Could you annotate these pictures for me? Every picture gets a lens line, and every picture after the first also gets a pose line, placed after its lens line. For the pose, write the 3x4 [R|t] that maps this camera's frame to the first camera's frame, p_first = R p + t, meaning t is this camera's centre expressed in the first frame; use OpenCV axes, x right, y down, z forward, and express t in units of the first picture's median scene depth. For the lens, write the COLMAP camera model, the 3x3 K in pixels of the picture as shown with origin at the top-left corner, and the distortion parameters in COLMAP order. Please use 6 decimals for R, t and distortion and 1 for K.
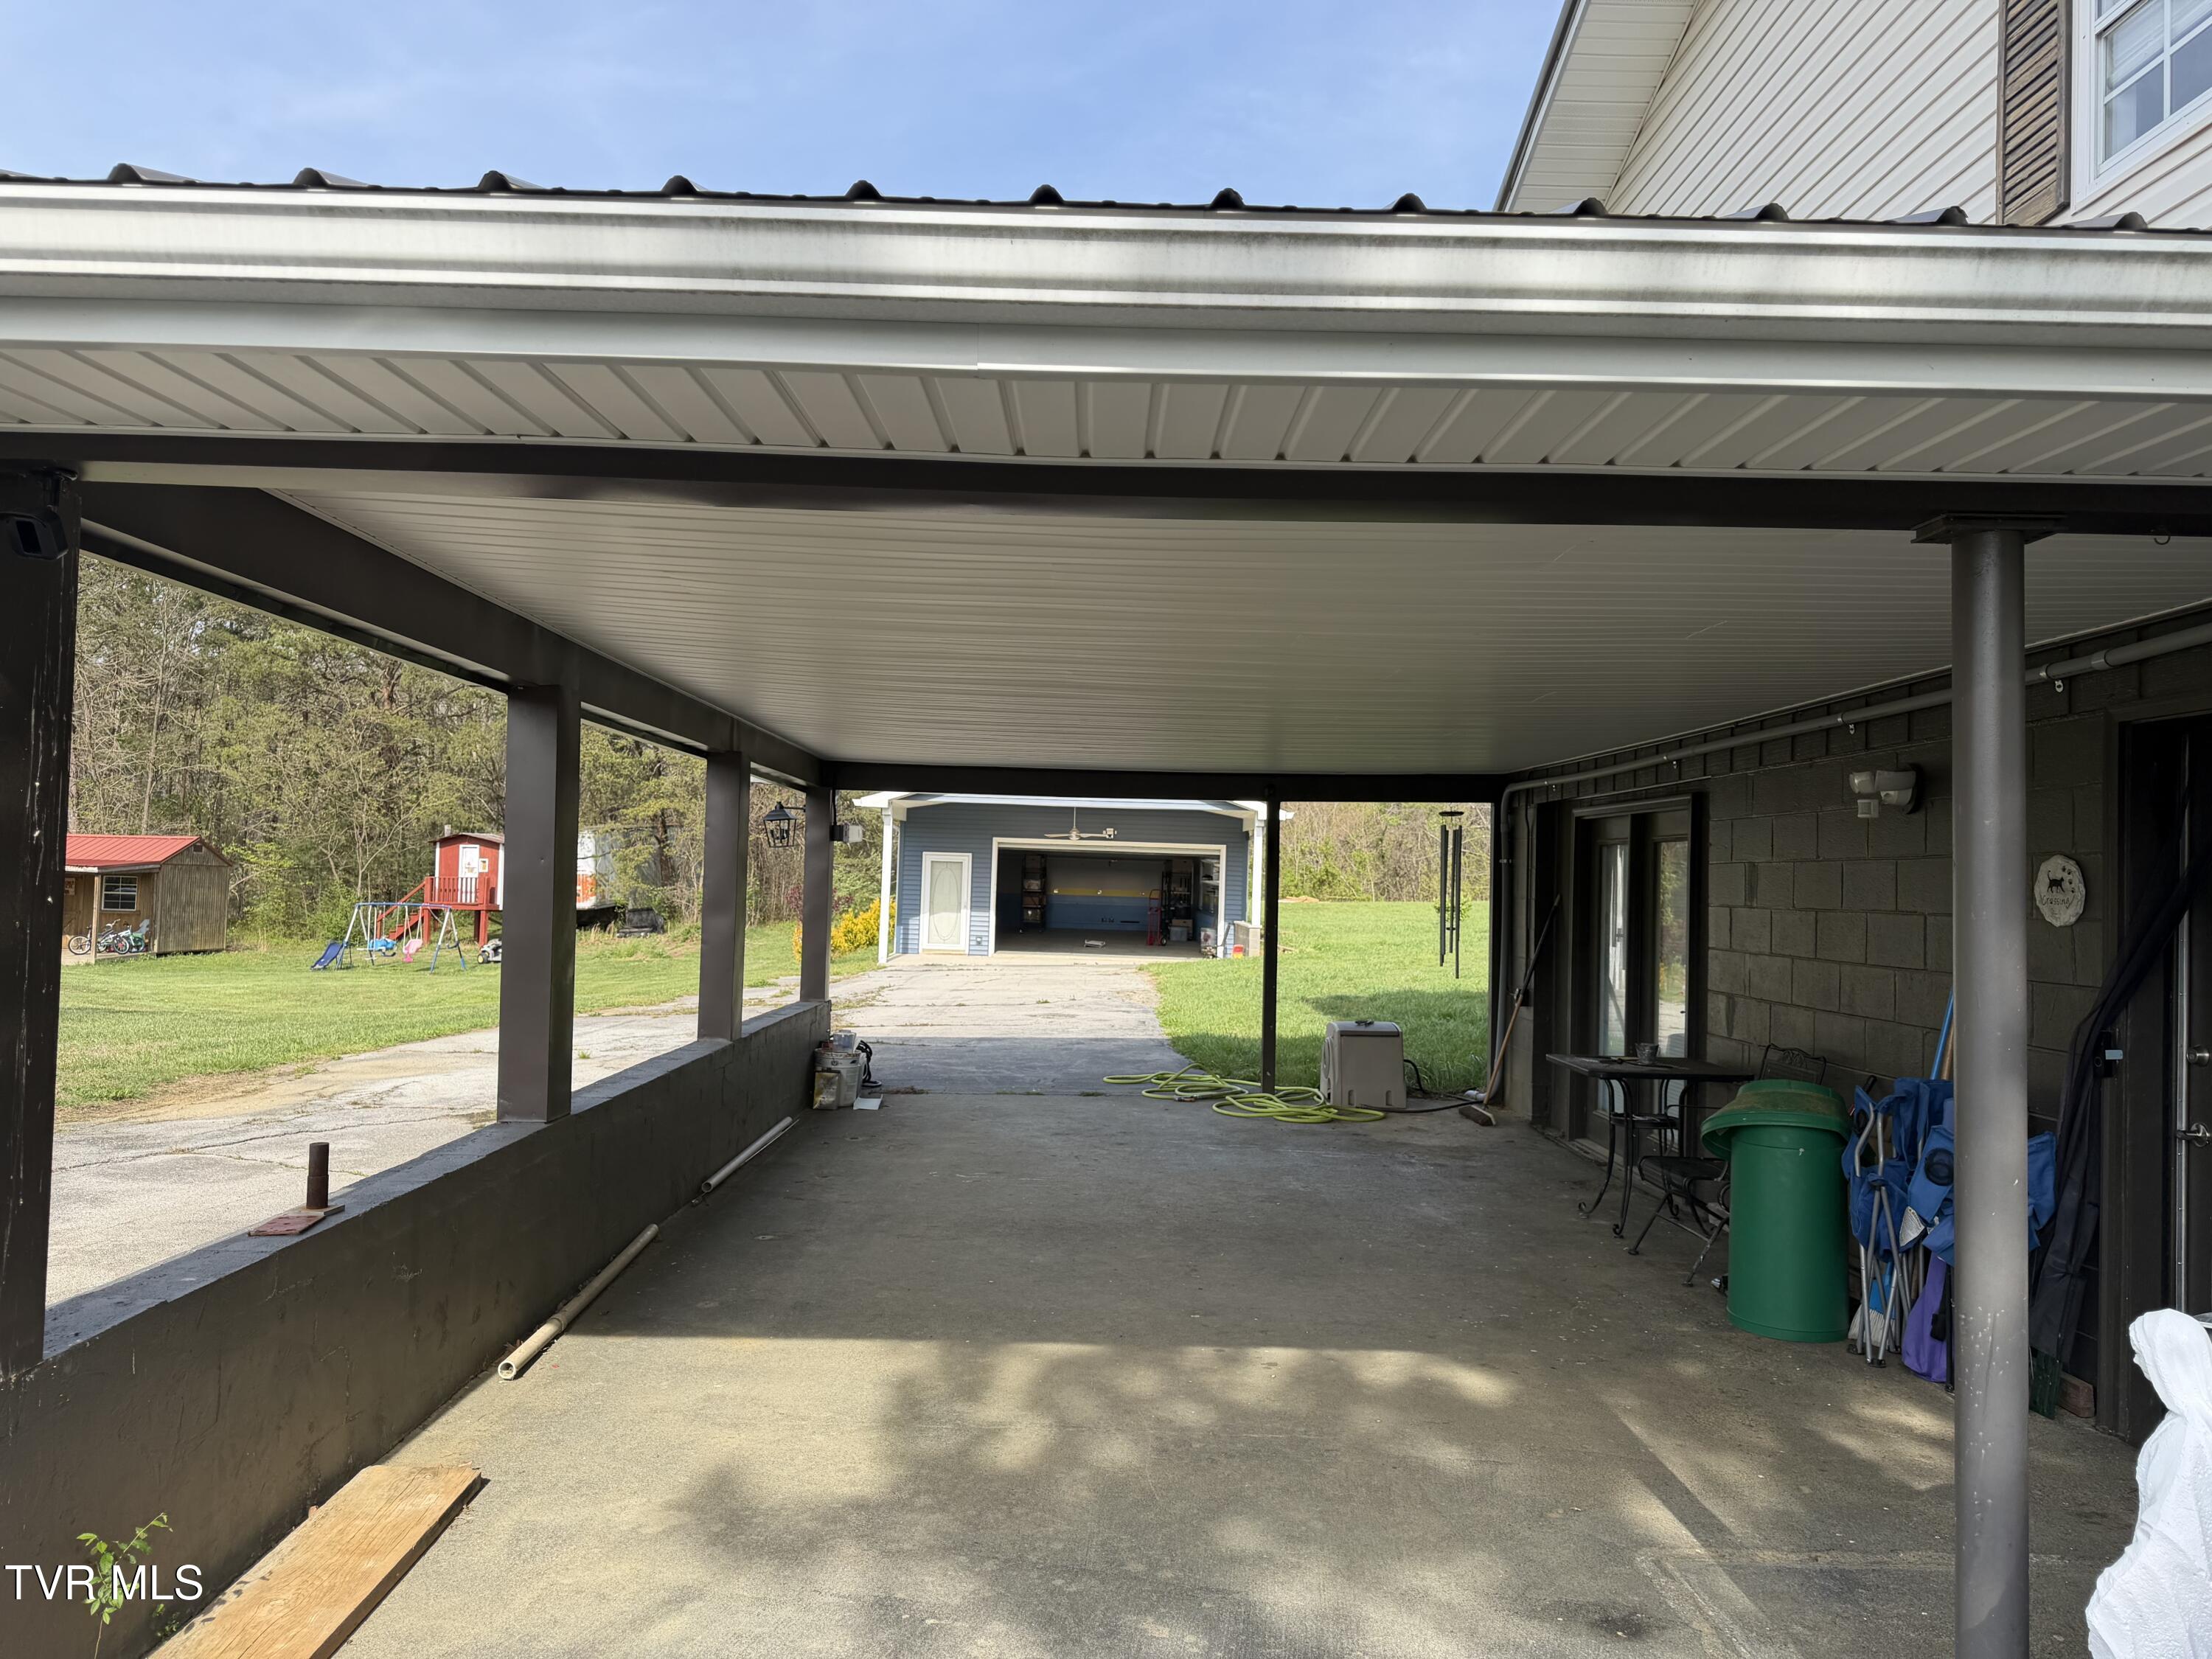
lens RADIAL K [[1564.0, 0, 1107.9], [0, 1564.0, 829.9], [0, 0, 1]] dist [0.029647, -0.038689]
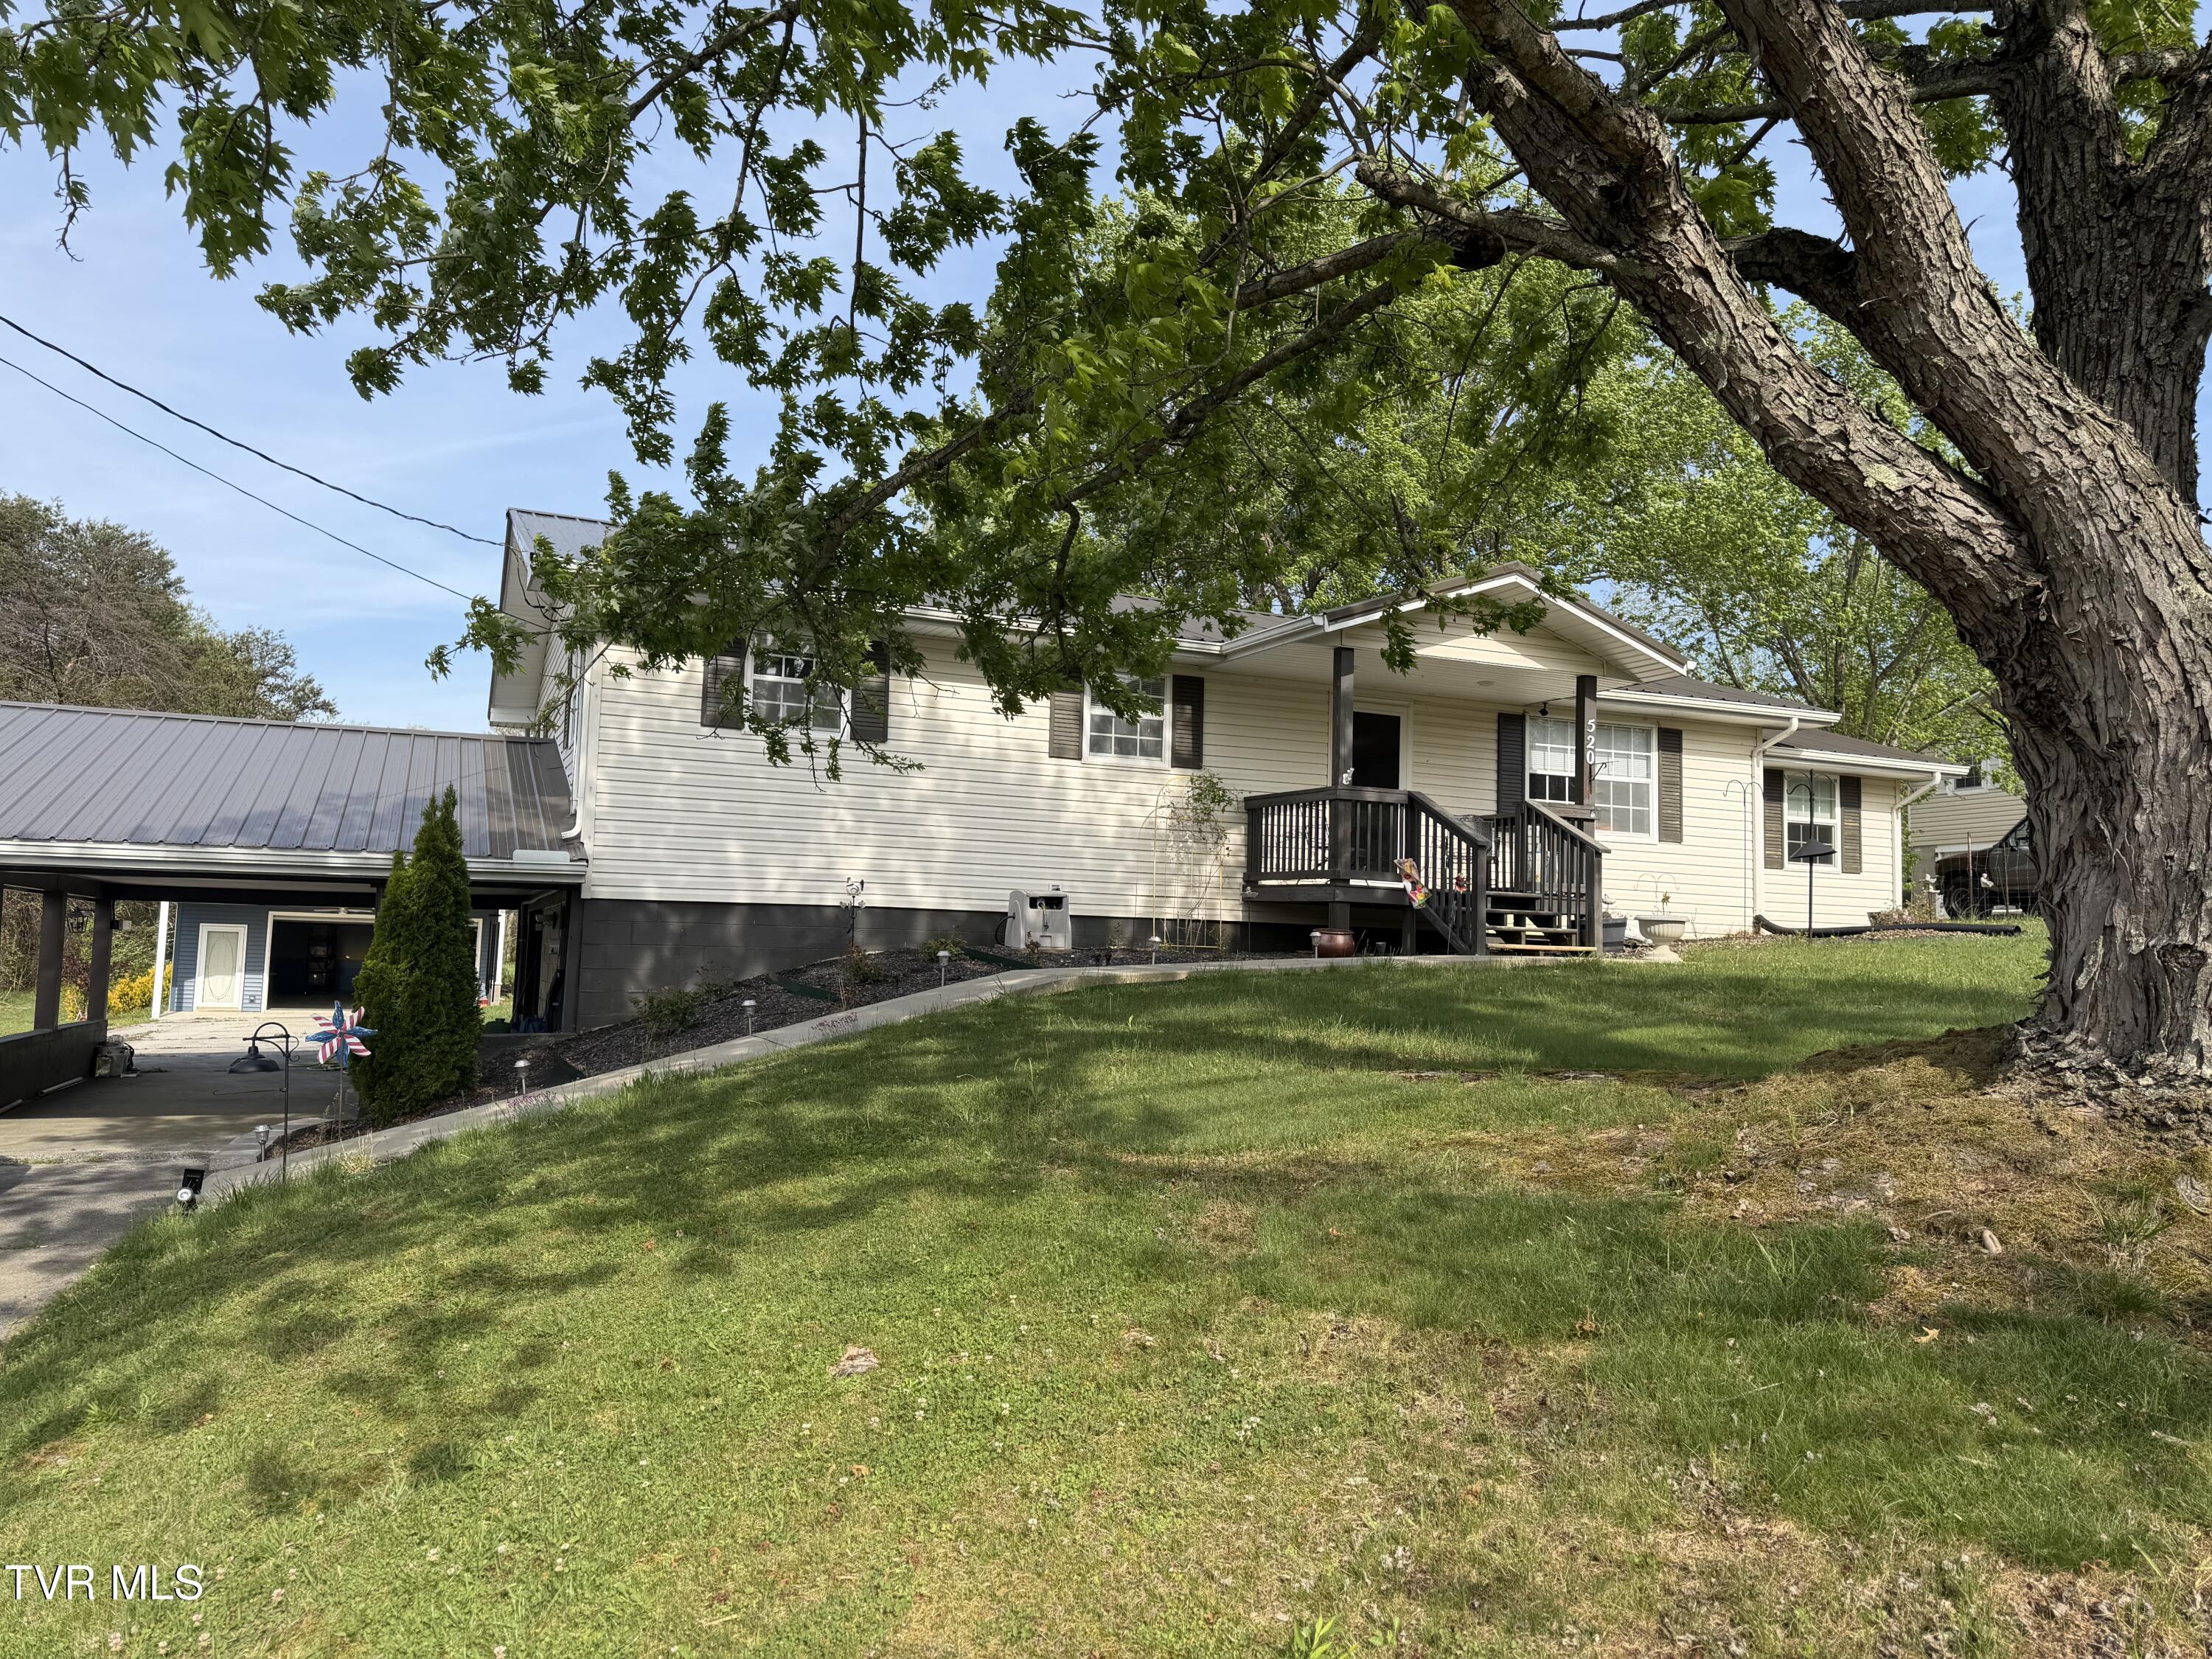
lens RADIAL K [[1564.0, 0, 1105.2], [0, 1564.0, 827.7], [0, 0, 1]] dist [0.029647, -0.038689]
pose [[0.924758, 0.025235, 0.379717, 0.059917], [-0.009634, 0.999032, -0.042930, -0.013792], [-0.380433, 0.036041, 0.924106, -0.349167]]
